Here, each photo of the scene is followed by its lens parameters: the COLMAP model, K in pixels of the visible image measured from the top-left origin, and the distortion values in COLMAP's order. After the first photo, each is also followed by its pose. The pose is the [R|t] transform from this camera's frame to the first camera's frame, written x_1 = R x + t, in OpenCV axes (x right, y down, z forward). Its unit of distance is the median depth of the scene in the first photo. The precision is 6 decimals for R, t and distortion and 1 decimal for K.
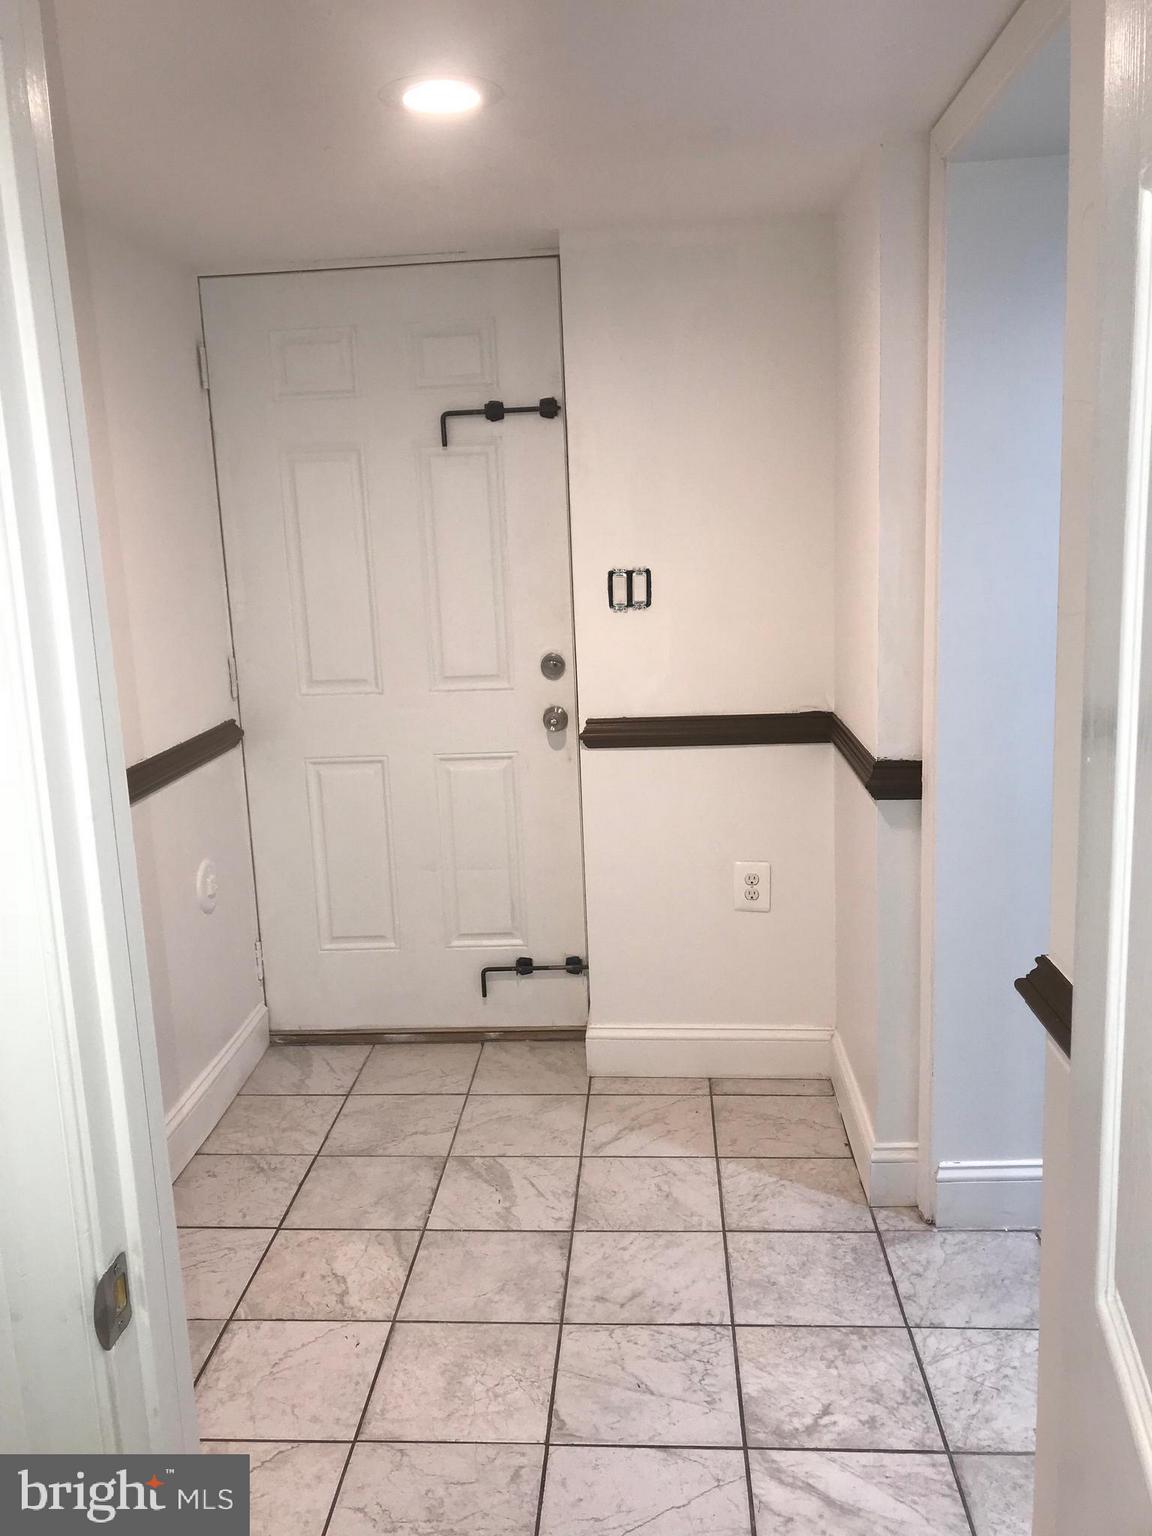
lens RADIAL K [[1271.0, 0, 577.7], [0, 1271.0, 766.9], [0, 0, 1]] dist [0.031464, 0.005757]
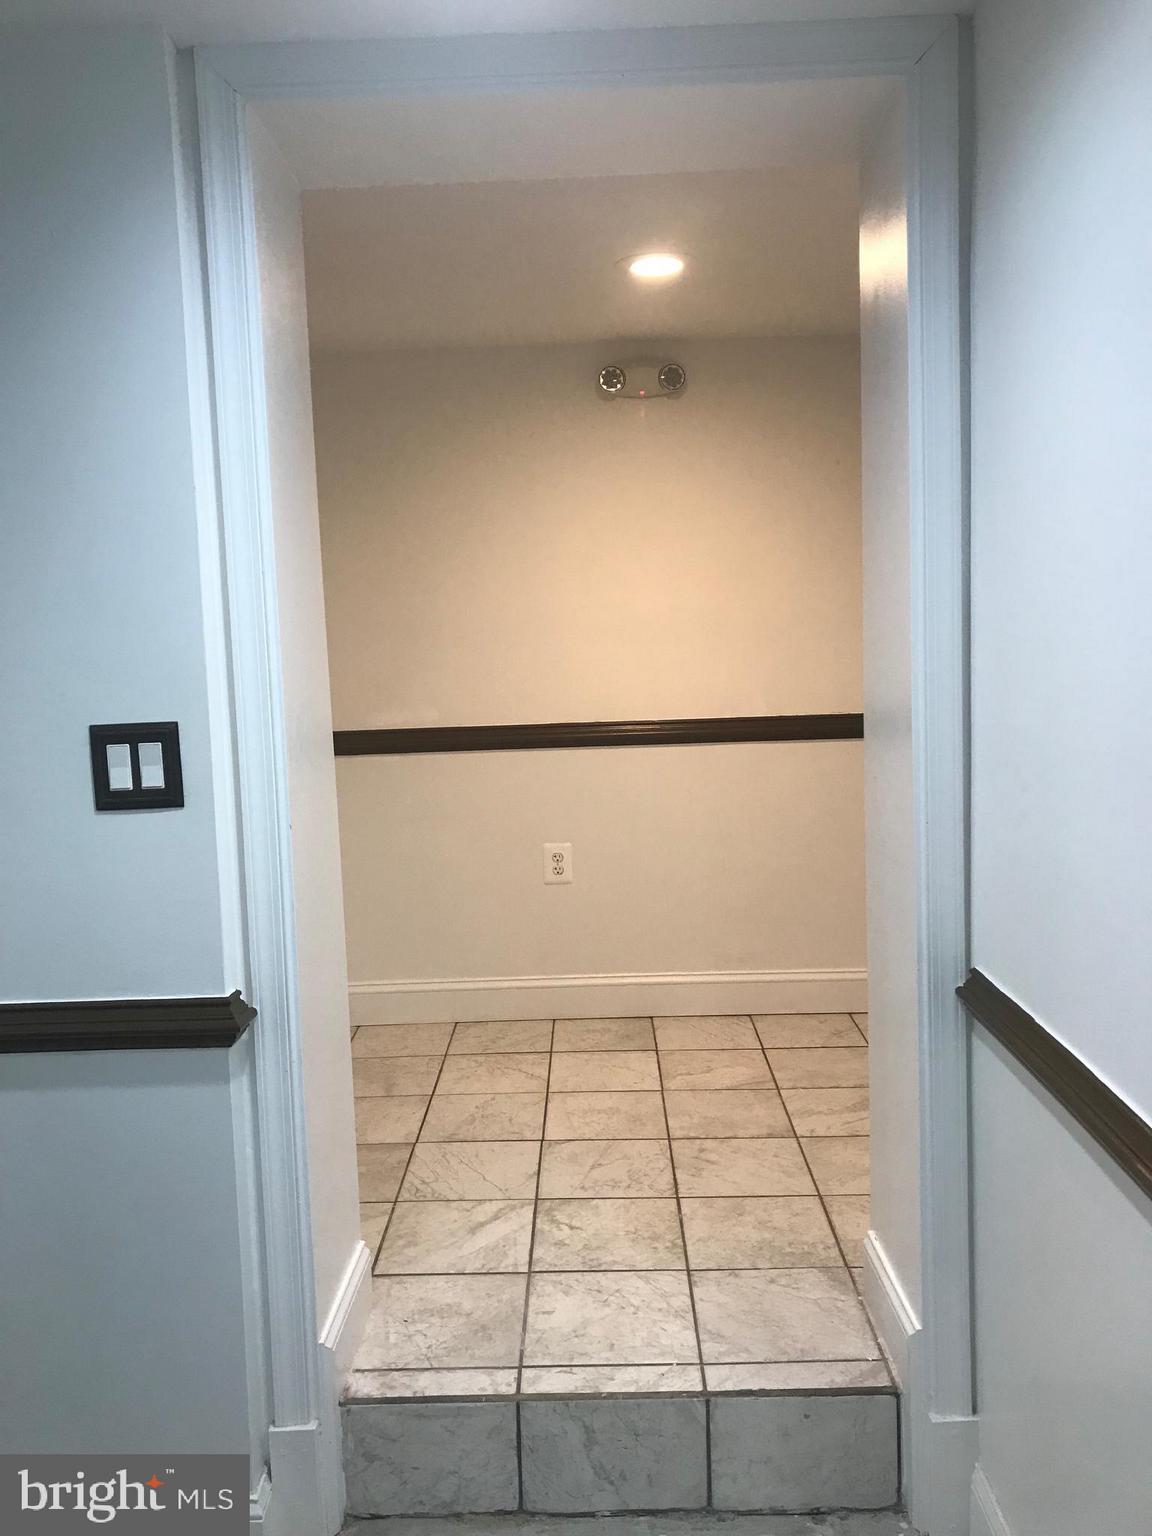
lens RADIAL K [[1271.0, 0, 573.3], [0, 1271.0, 766.0], [0, 0, 1]] dist [0.031464, 0.005757]
pose [[0.040883, 0.147625, -0.988198, 1.284380], [-0.154171, 0.978112, 0.139740, -0.124022], [0.987198, 0.146638, 0.062747, 0.779485]]
